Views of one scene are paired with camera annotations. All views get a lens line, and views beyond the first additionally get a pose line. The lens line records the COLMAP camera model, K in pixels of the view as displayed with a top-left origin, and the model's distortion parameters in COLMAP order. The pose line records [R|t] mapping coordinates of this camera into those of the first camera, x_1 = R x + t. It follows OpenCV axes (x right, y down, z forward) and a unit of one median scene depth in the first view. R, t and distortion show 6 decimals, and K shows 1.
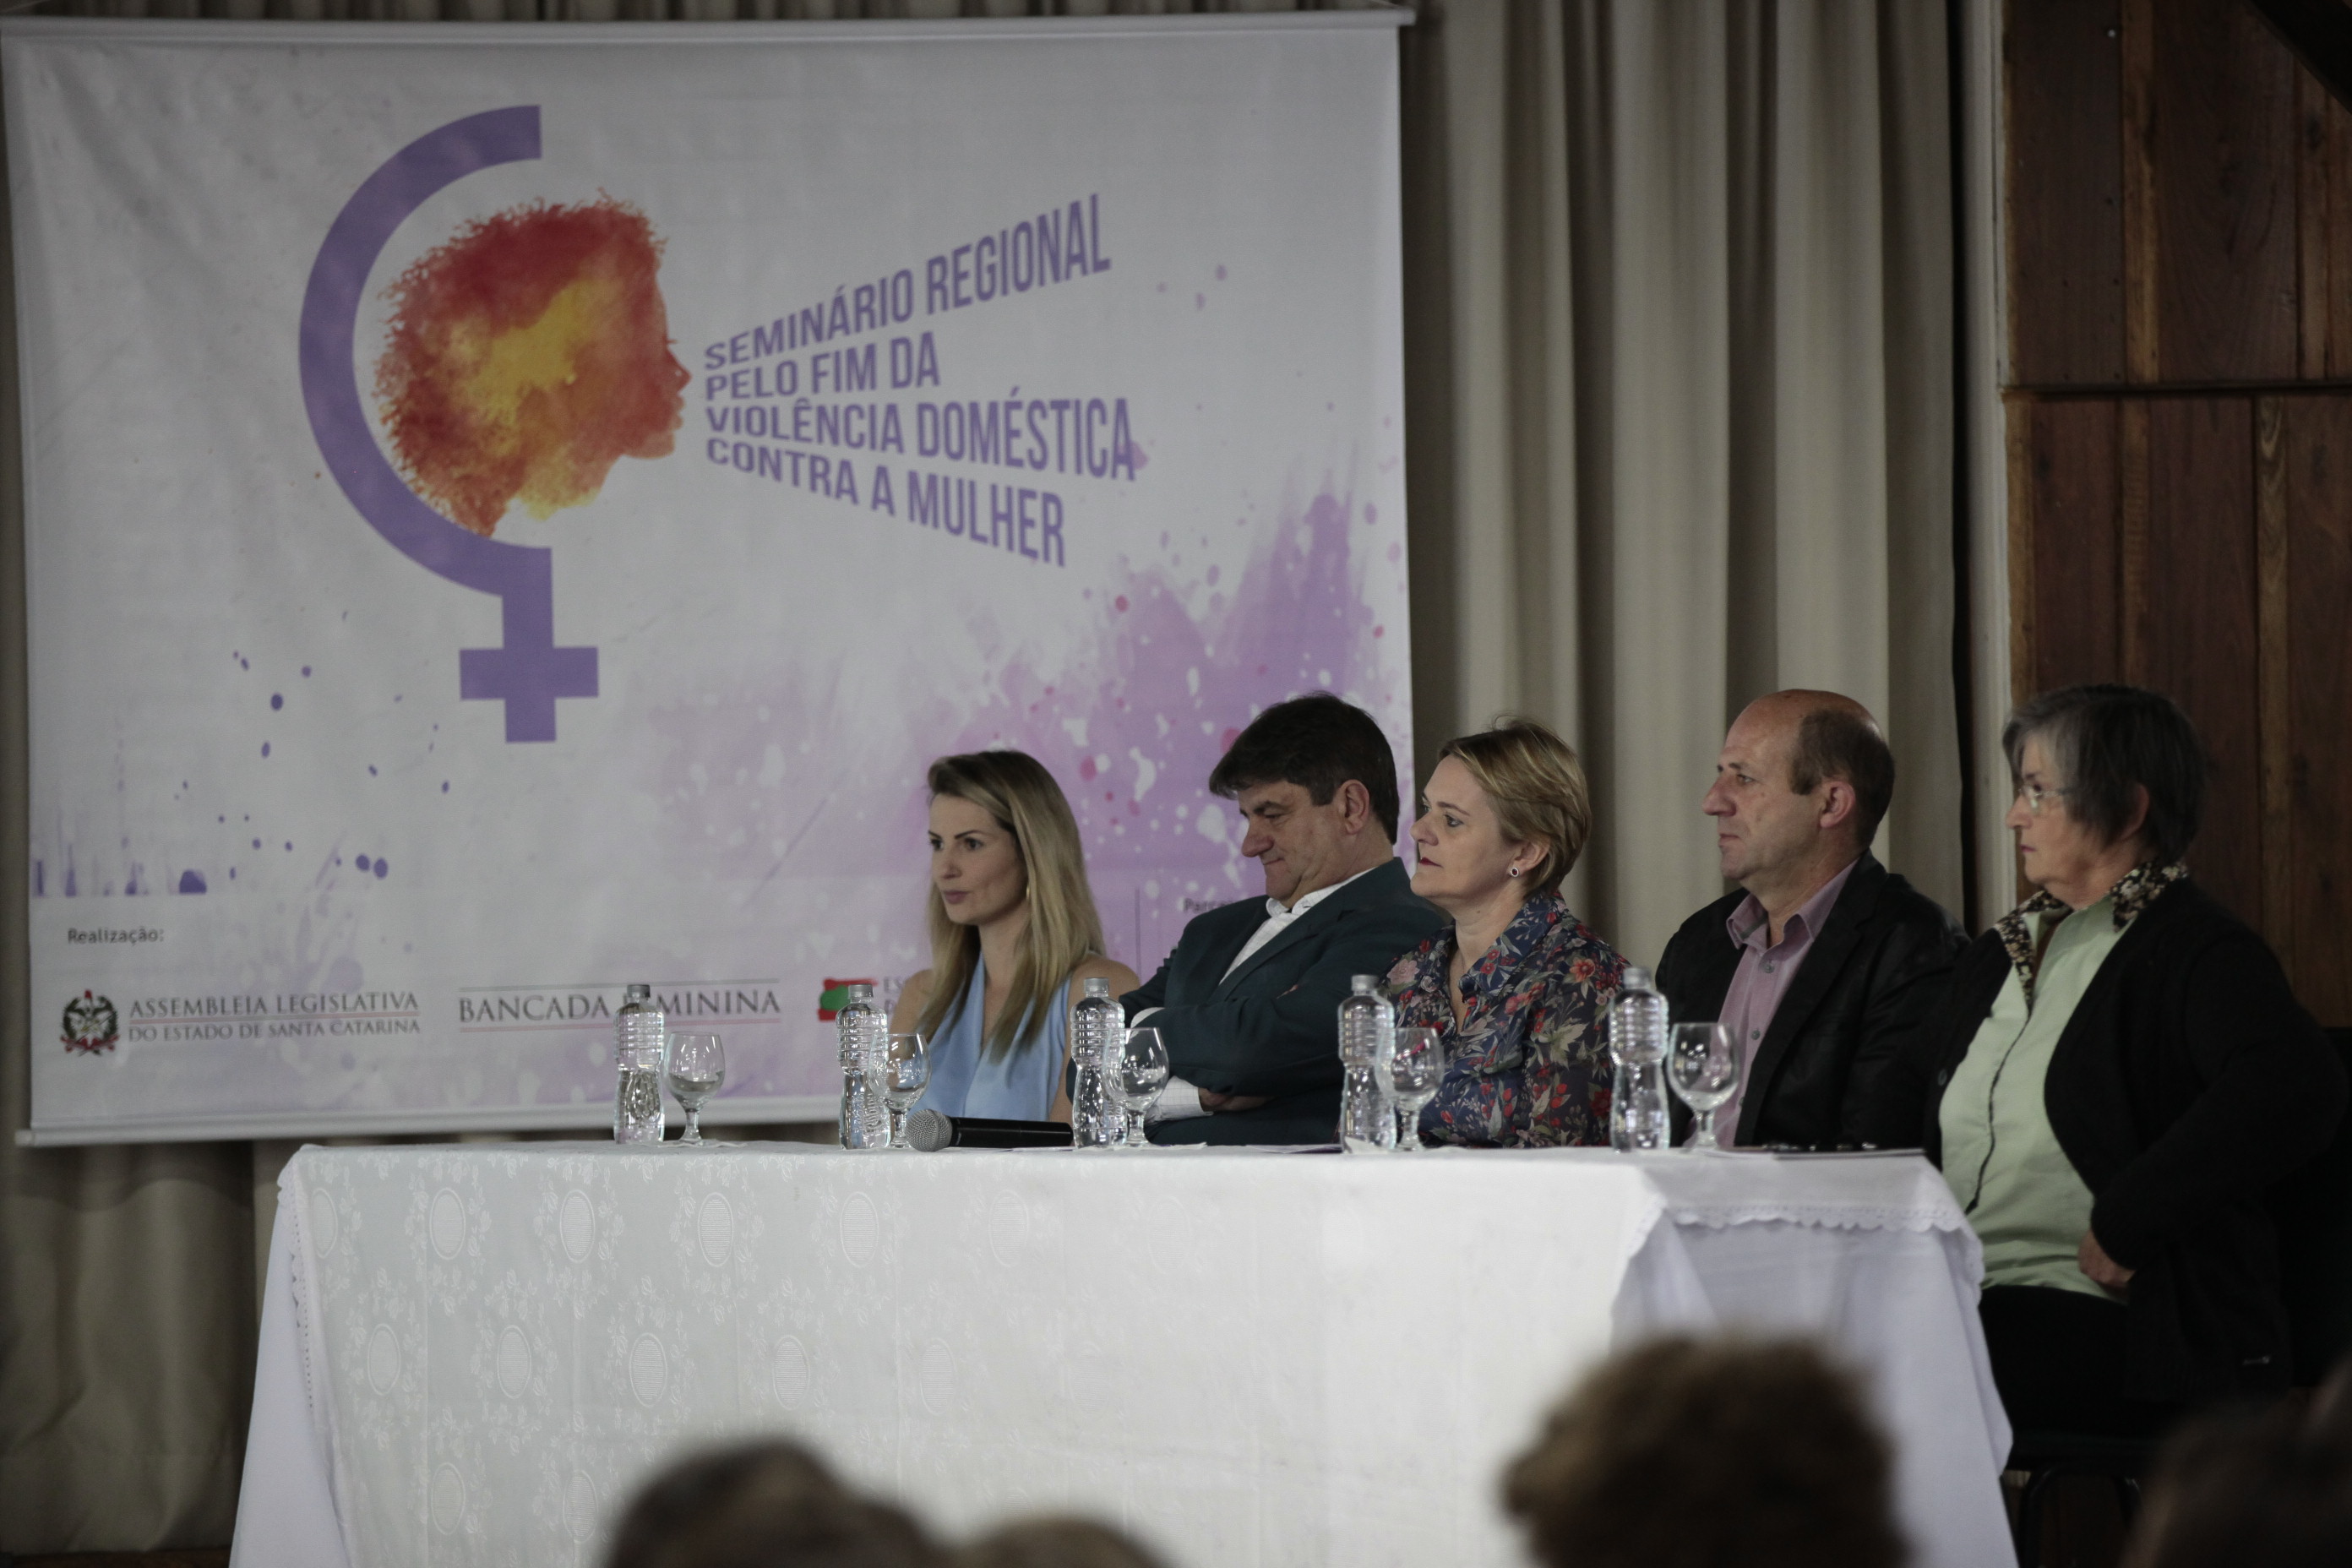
lens RADIAL K [[11550.1, 0, 1144.6], [0, 11550.1, 741.9], [0, 0, 1]] dist [1.053262, 7.181794]
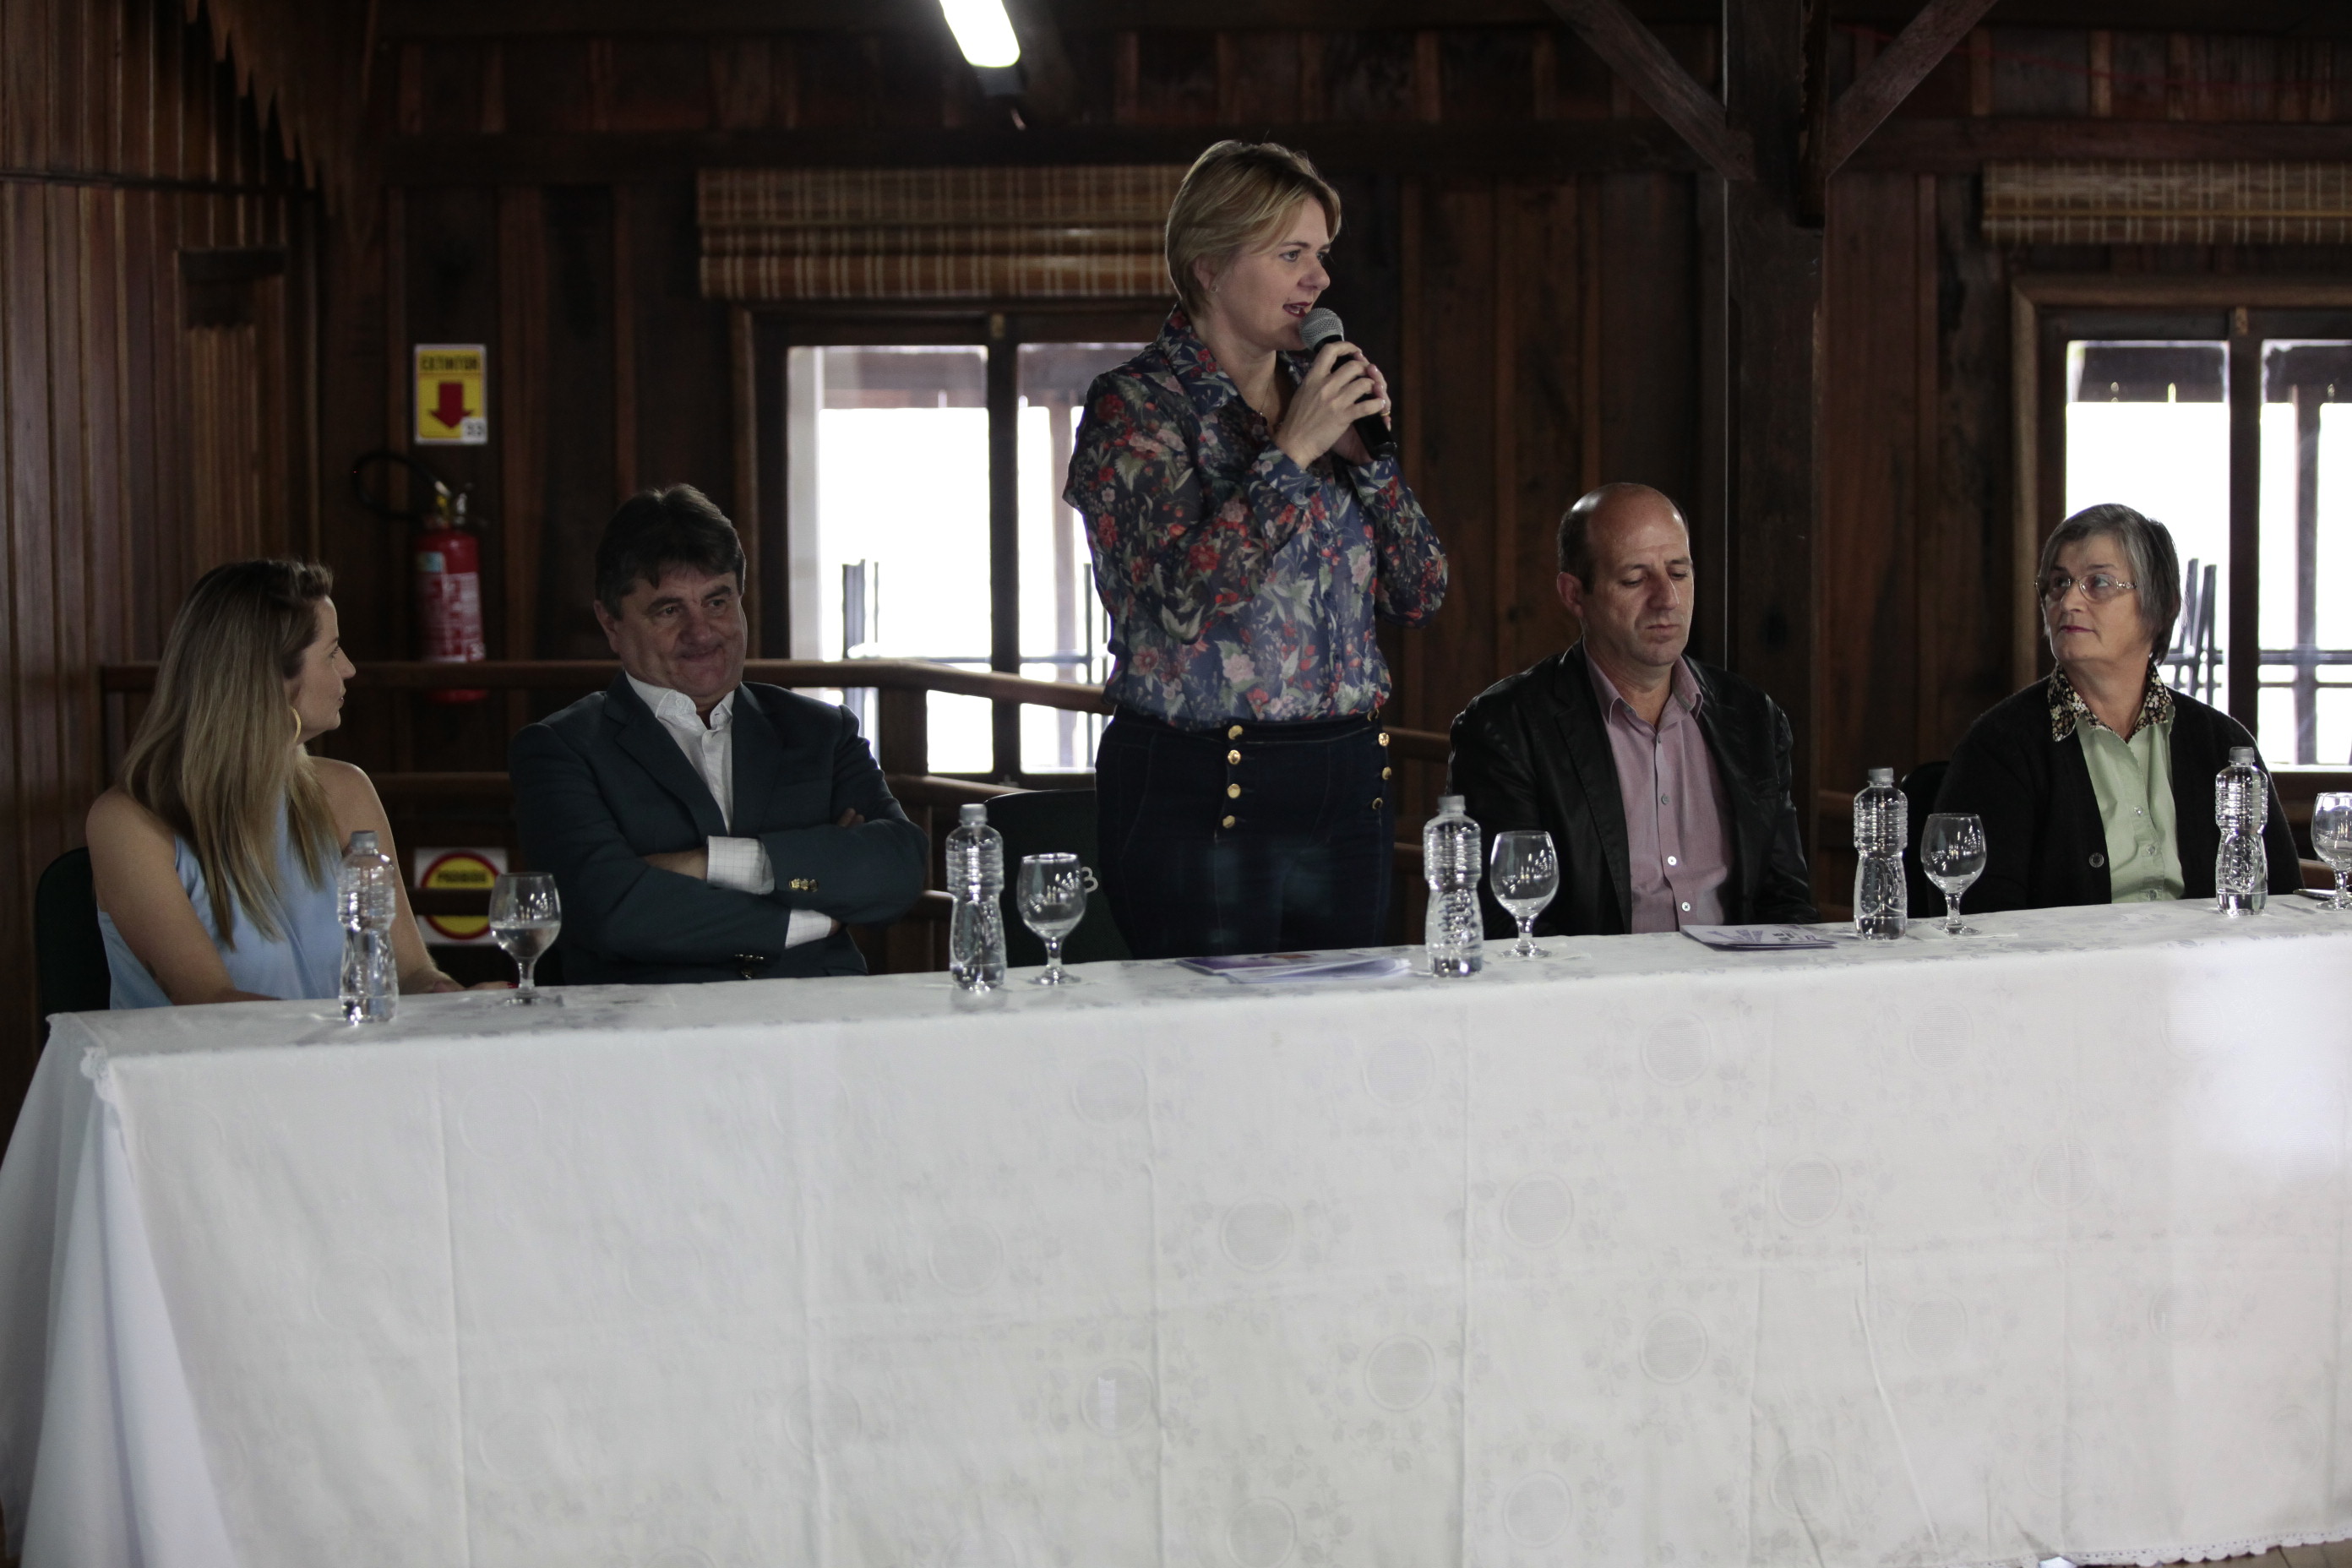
lens RADIAL K [[5400.9, 0, 1129.1], [0, 5400.9, 784.6], [0, 0, 1]] dist [-0.195804, -0.299935]
pose [[0.242189, -0.069932, 0.967706, -0.383183], [-0.009835, 0.997171, 0.074523, -0.011180], [-0.970179, -0.027566, 0.240816, 0.780220]]
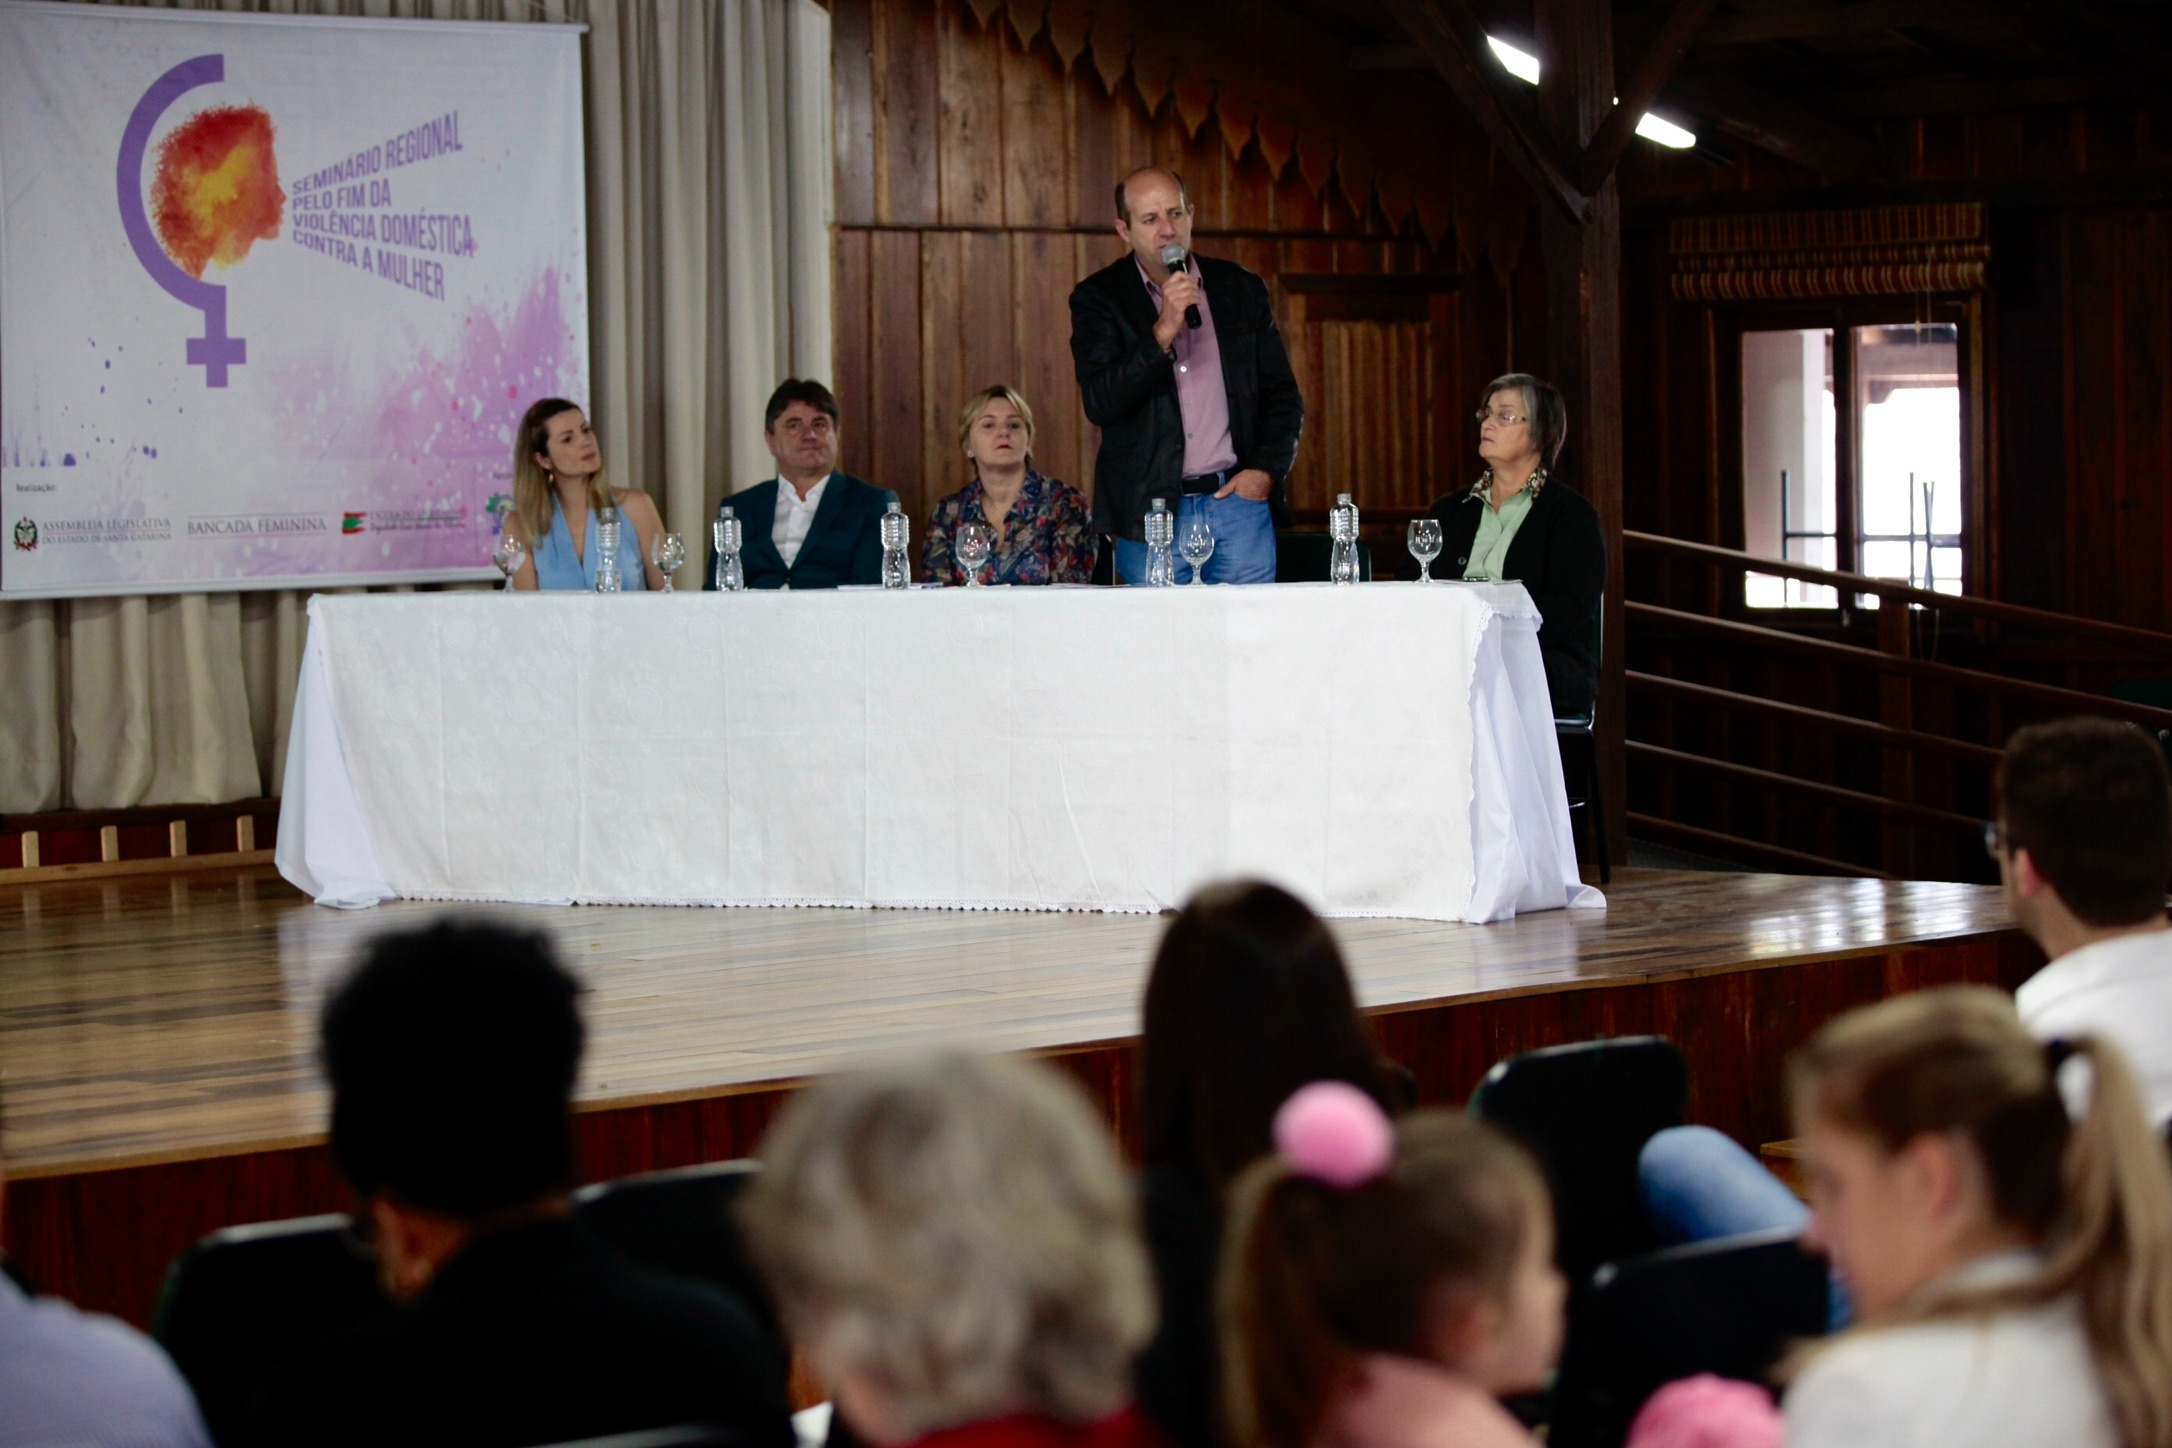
lens RADIAL K [[5328.5, 0, 1086.0], [0, 5328.5, 724.0], [0, 0, 1]] dist [-0.211292, 0.630637]
pose [[0.835647, -0.020809, 0.548873, -0.410685], [-0.006939, 0.998802, 0.048431, 0.012030], [-0.549223, -0.044280, 0.834502, 0.192297]]
